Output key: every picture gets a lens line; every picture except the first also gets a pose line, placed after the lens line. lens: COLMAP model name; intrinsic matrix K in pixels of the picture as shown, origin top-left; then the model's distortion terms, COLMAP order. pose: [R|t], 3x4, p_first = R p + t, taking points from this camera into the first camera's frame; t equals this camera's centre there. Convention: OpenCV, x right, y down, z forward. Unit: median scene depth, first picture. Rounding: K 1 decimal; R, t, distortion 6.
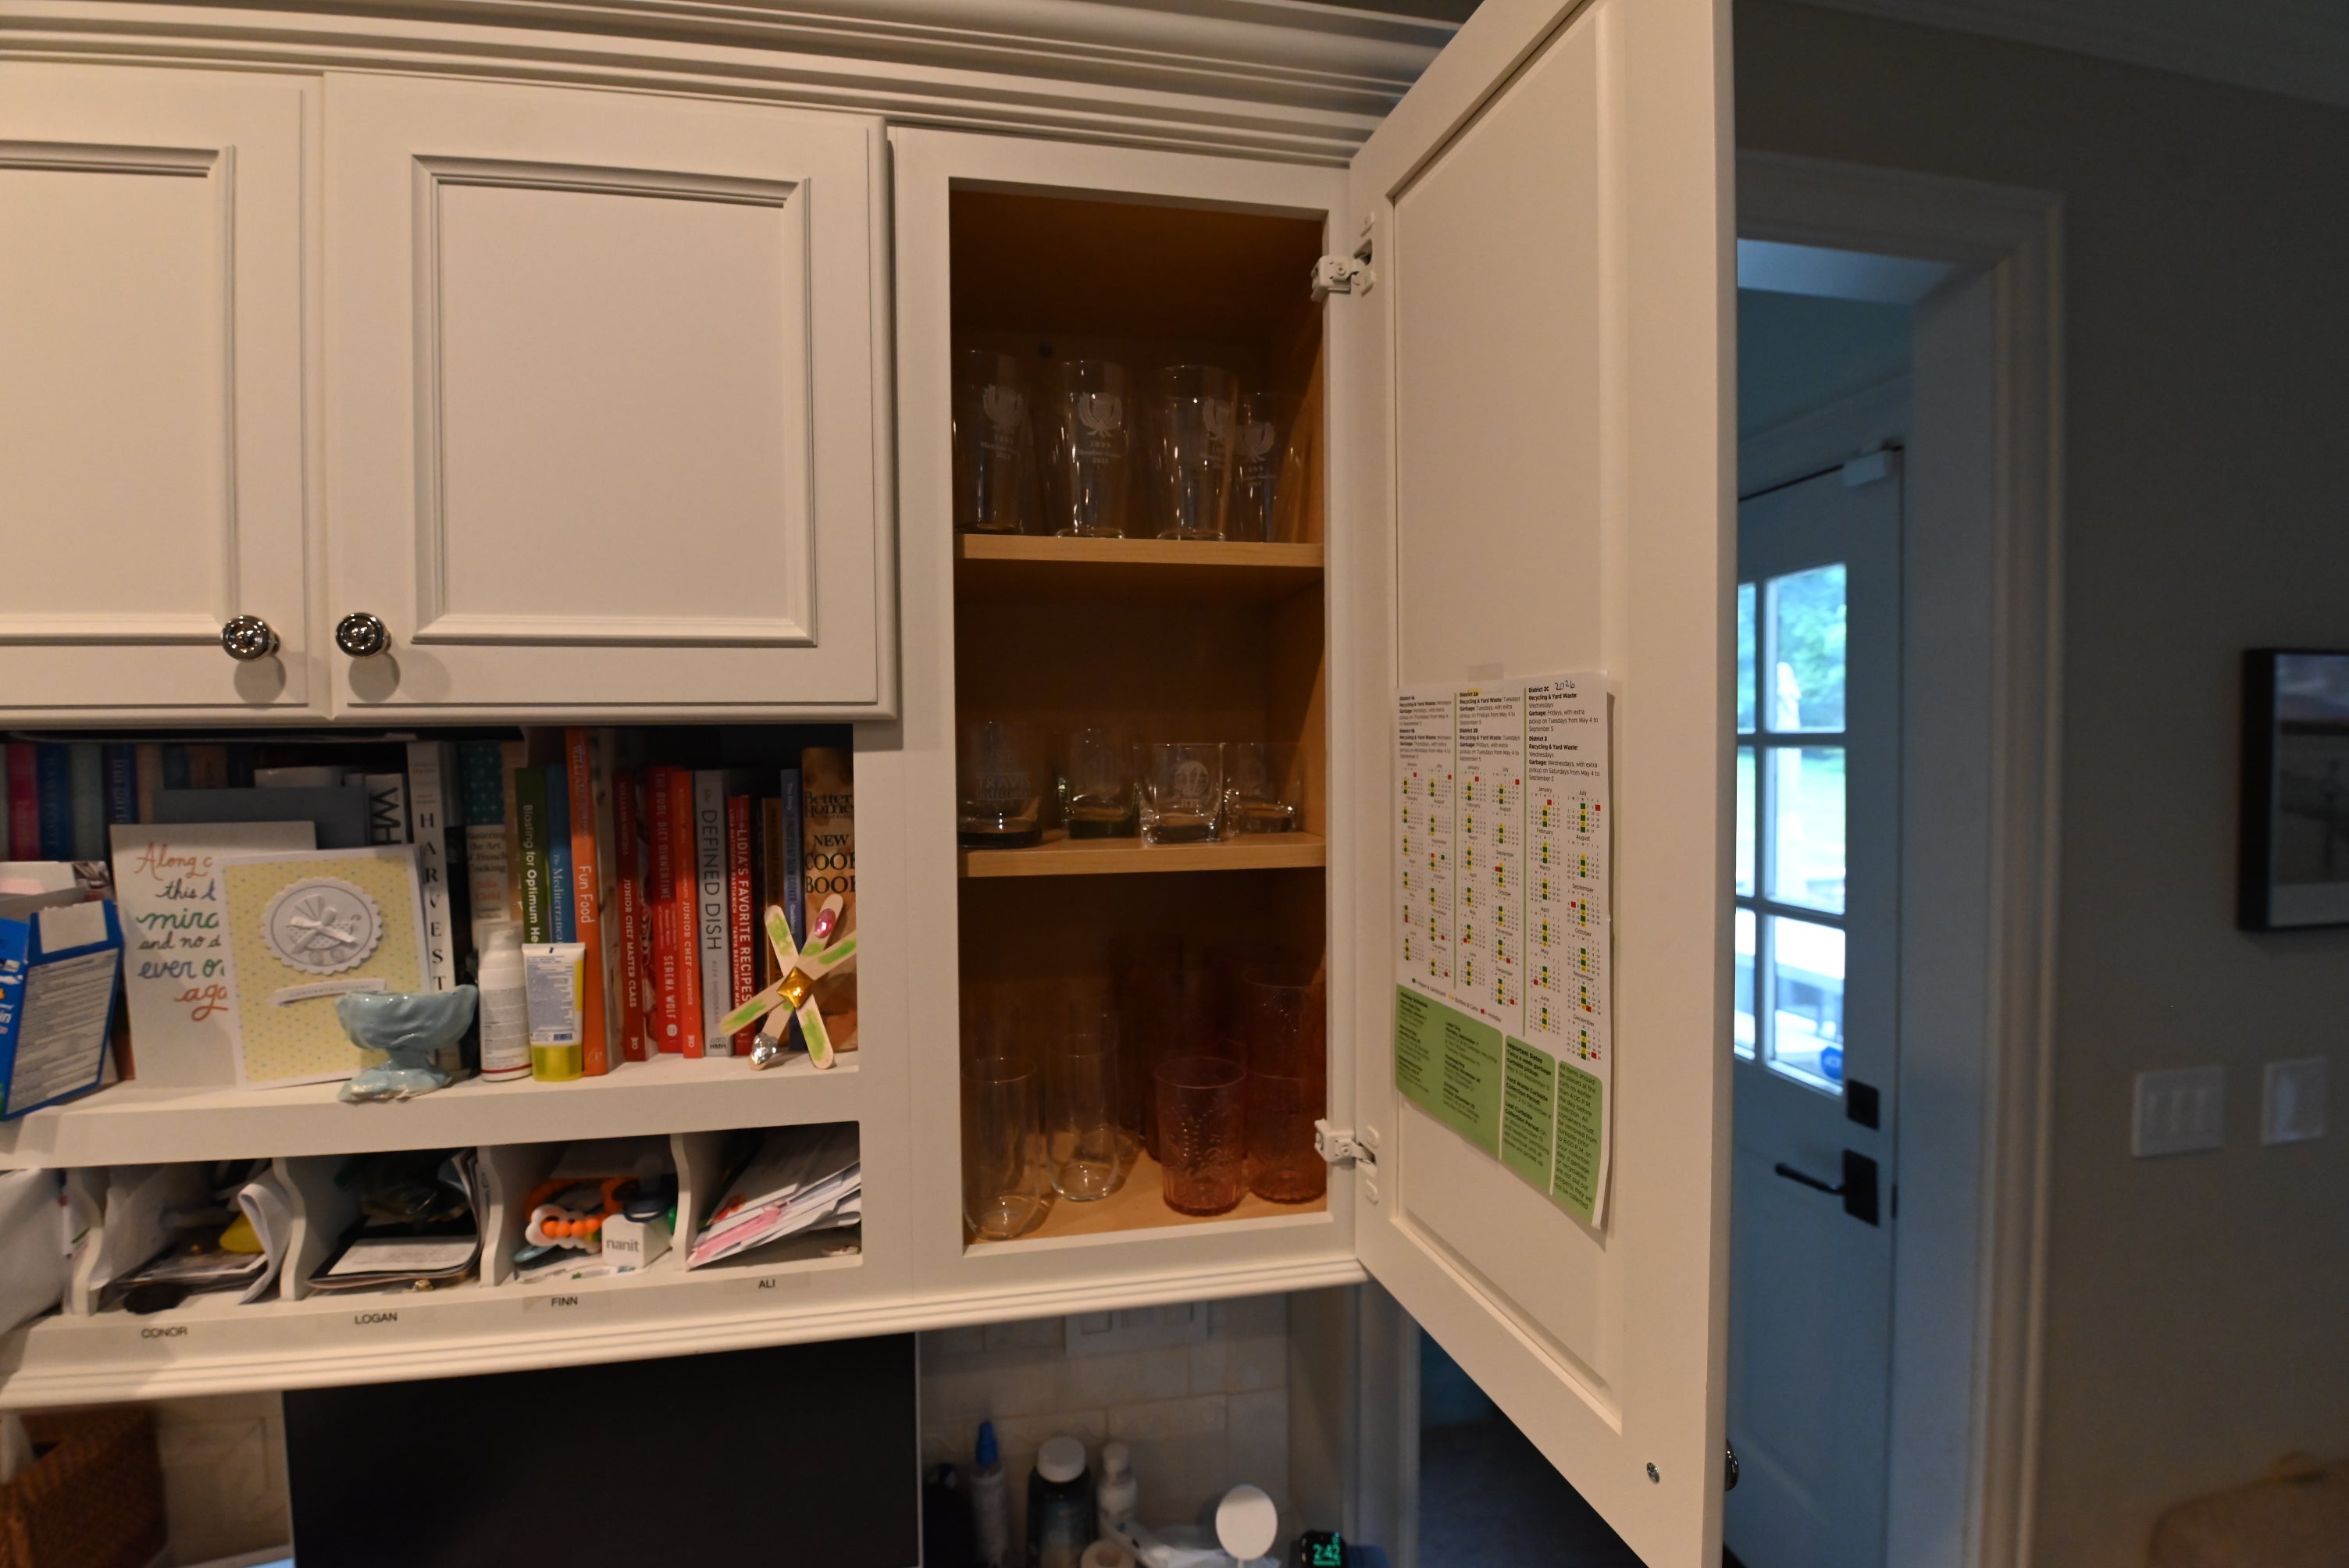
lens RADIAL K [[1015.3, 0, 1181.8], [0, 1015.3, 767.5], [0, 0, 1]] dist [-0.030769, -0.000555]
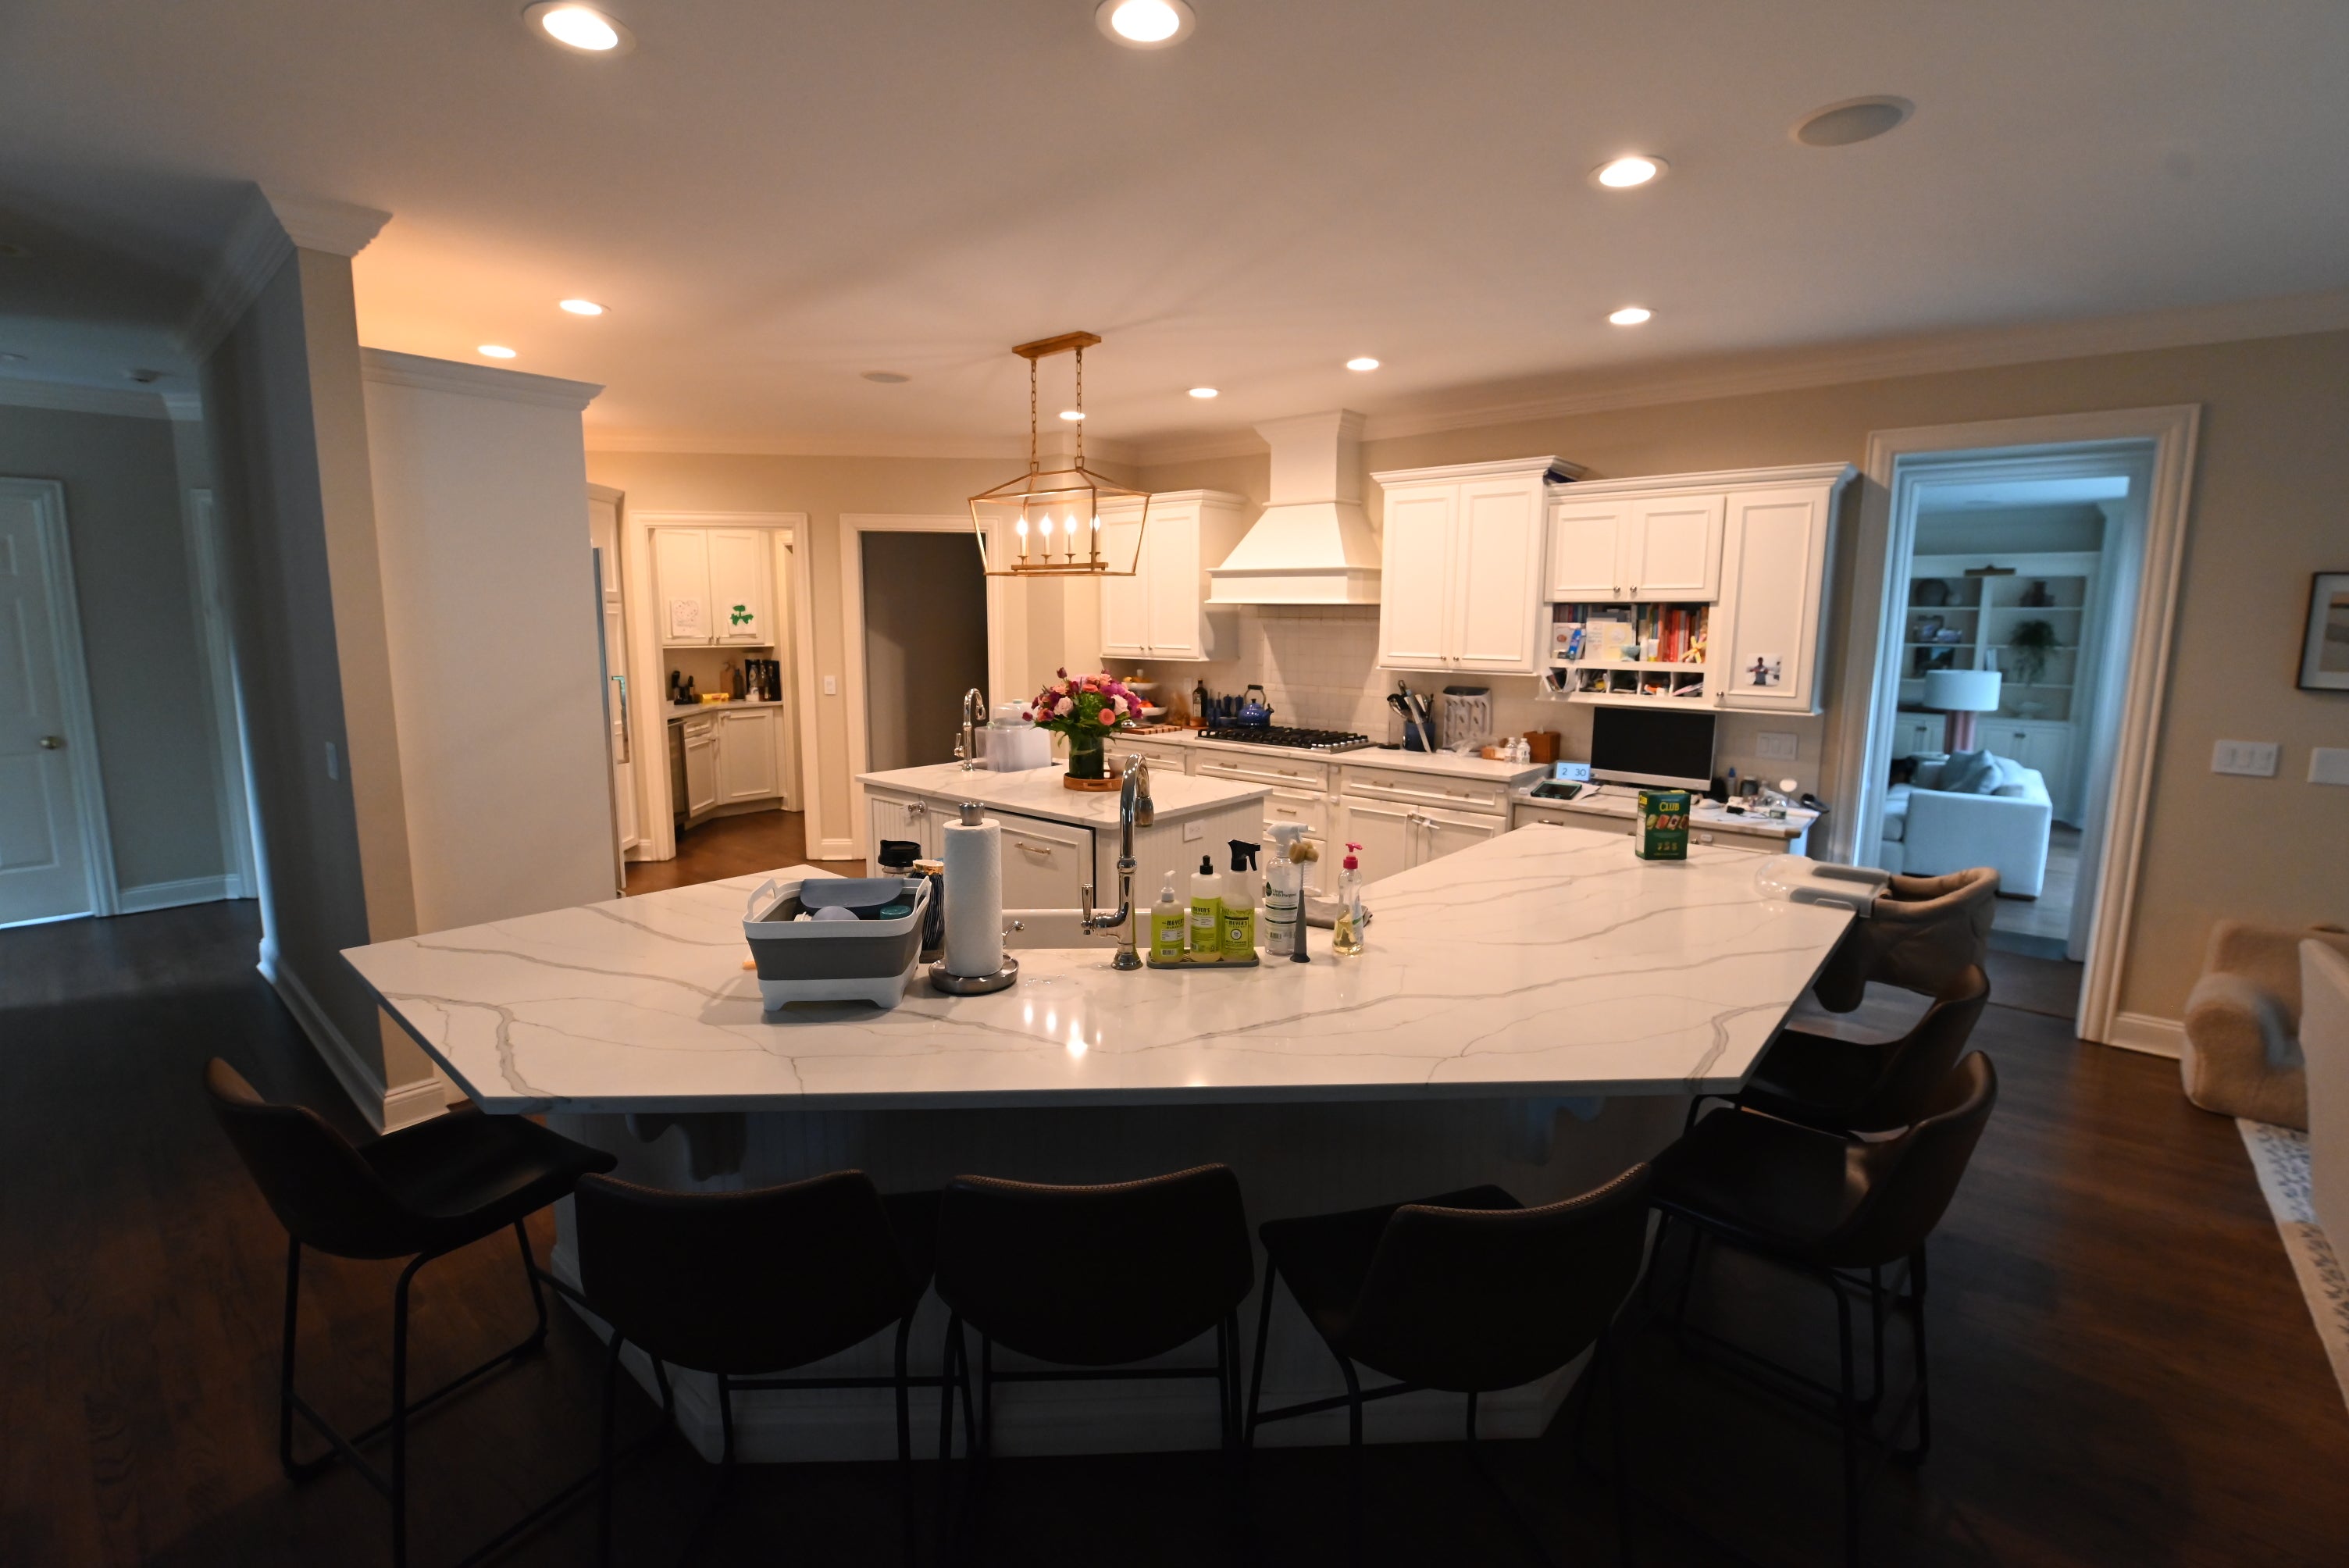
lens RADIAL K [[995.0, 0, 1184.0], [0, 995.0, 762.9], [0, 0, 1]] dist [-0.004002, -0.010379]
pose [[0.629460, 0.124571, -0.766982, 2.189834], [-0.024672, 0.989772, 0.140508, 0.138631], [0.776641, -0.069522, 0.626095, -4.813360]]
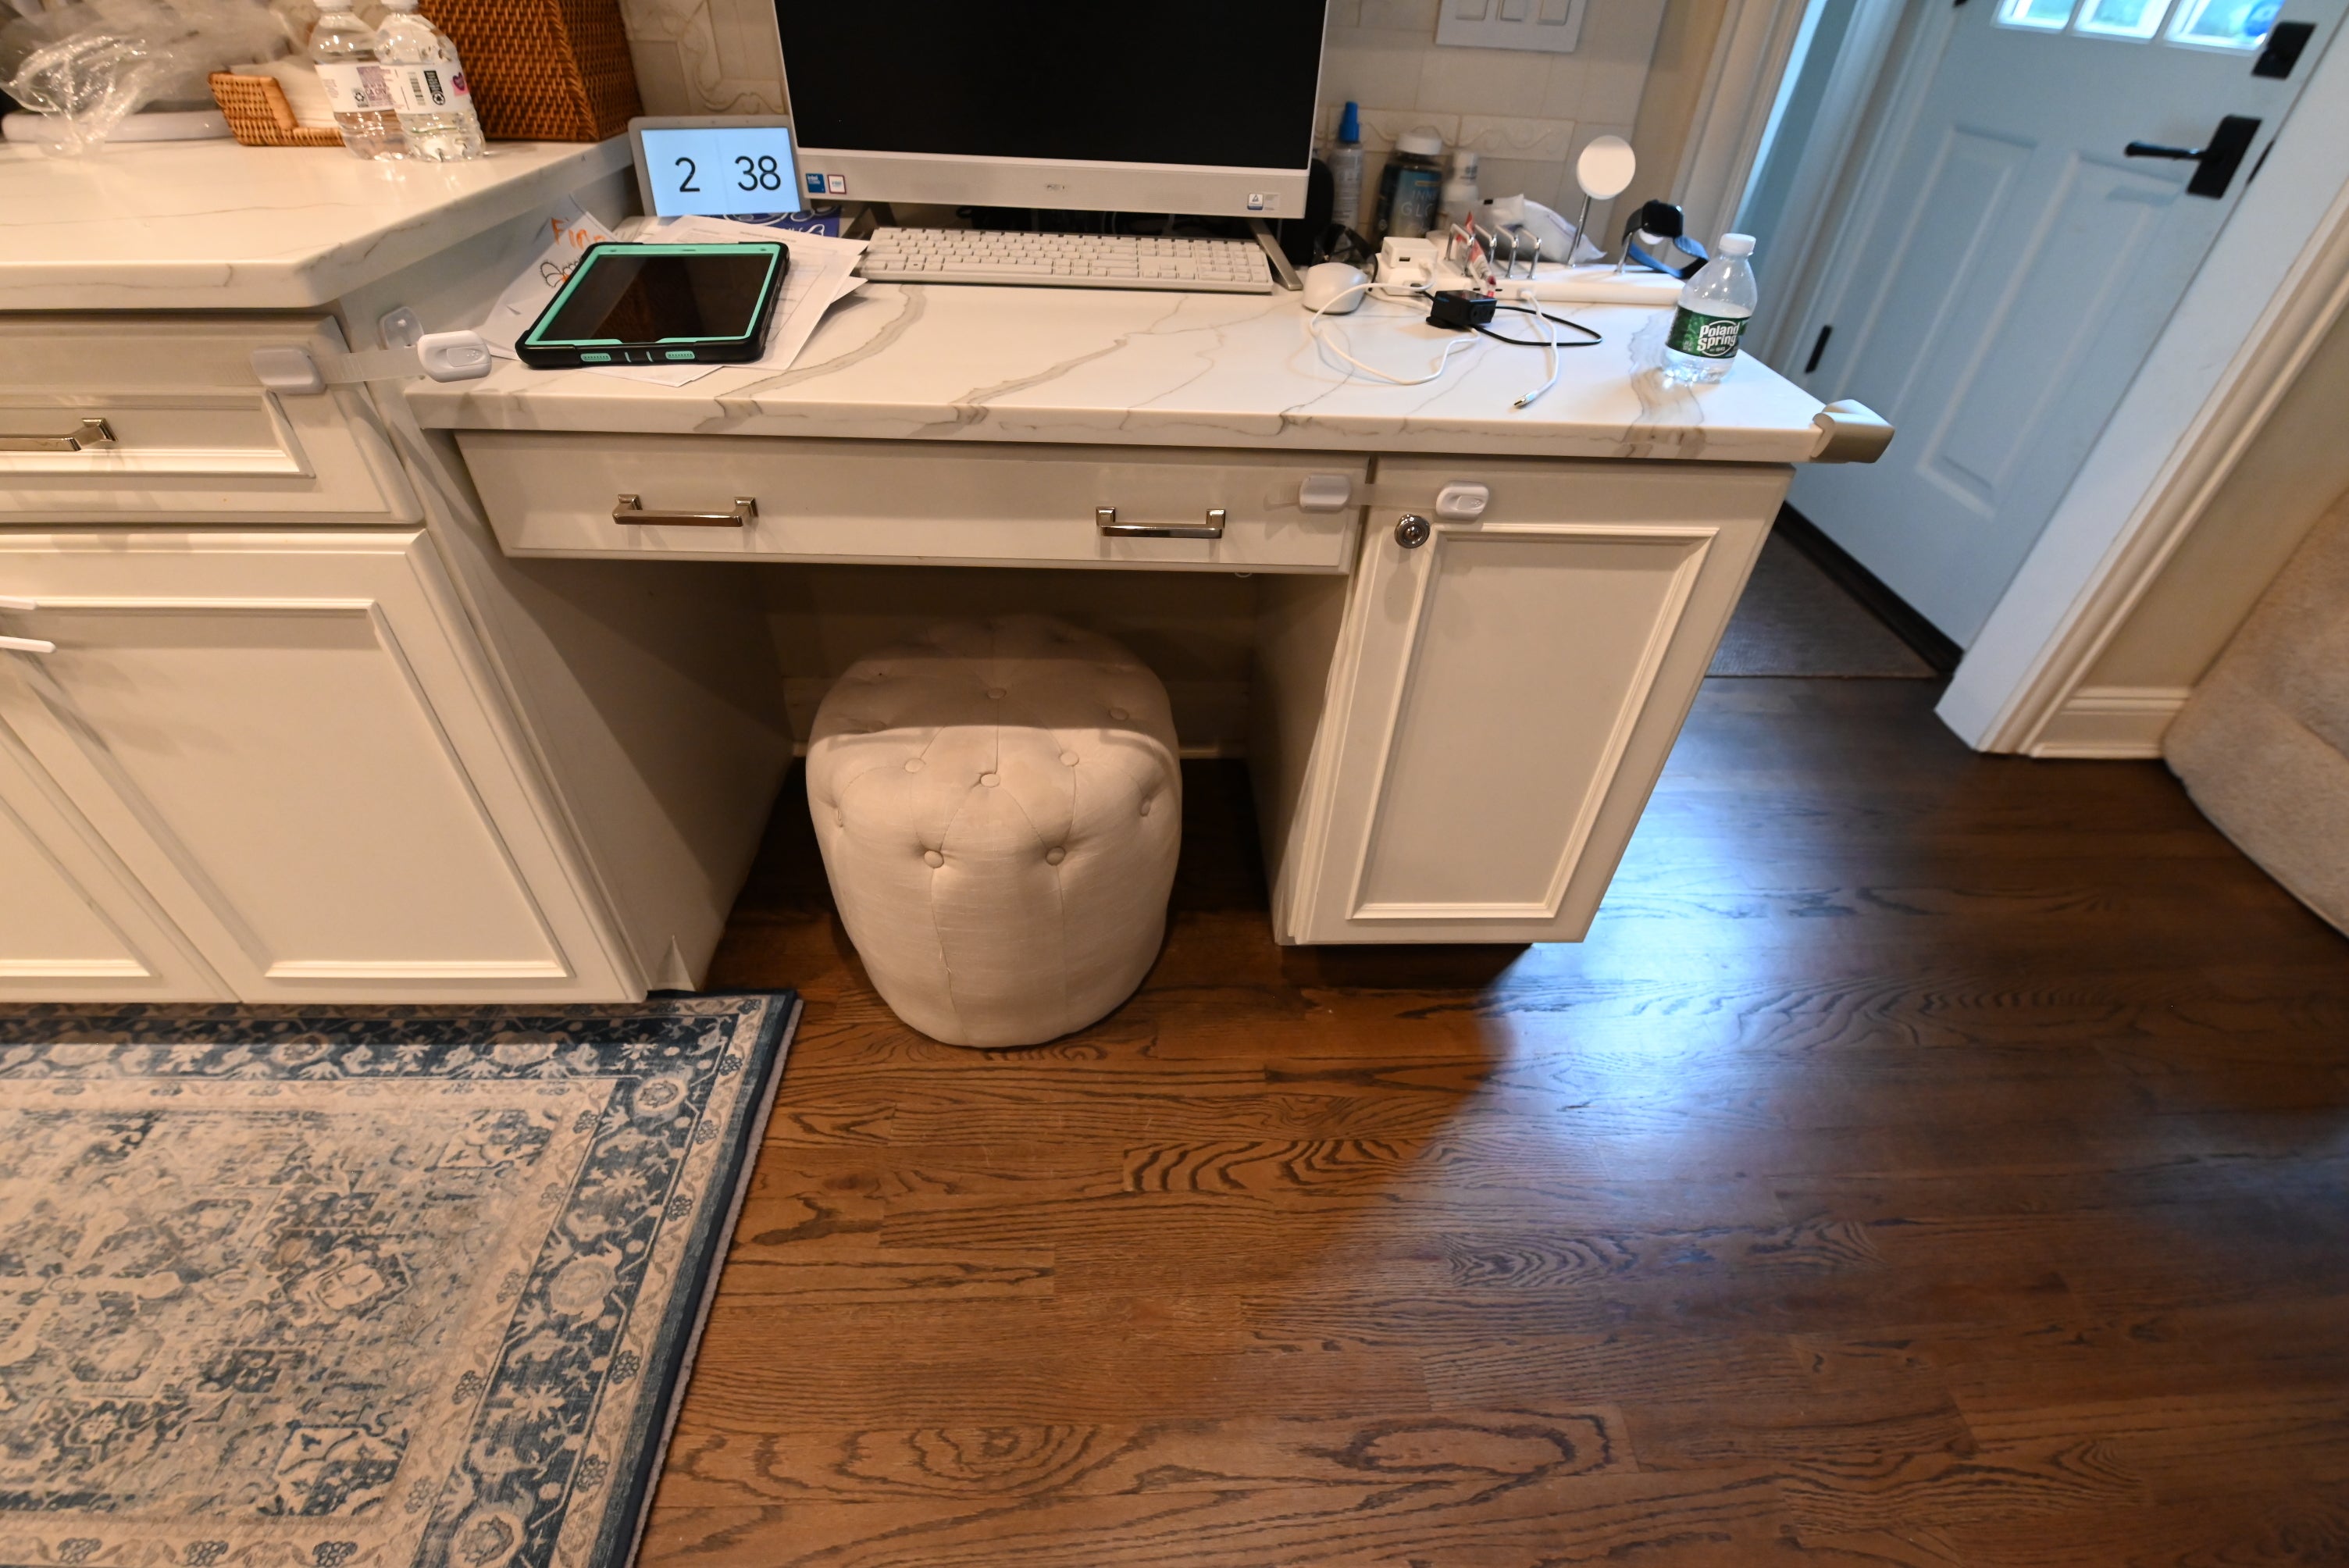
lens RADIAL K [[995.0, 0, 1184.0], [0, 995.0, 762.9], [0, 0, 1]] dist [-0.004002, -0.010379]
pose [[0.988673, 0.130055, -0.074909, -0.281455], [-0.056041, 0.782903, 0.619615, 0.782119], [0.139230, -0.608399, 0.781323, -0.374361]]
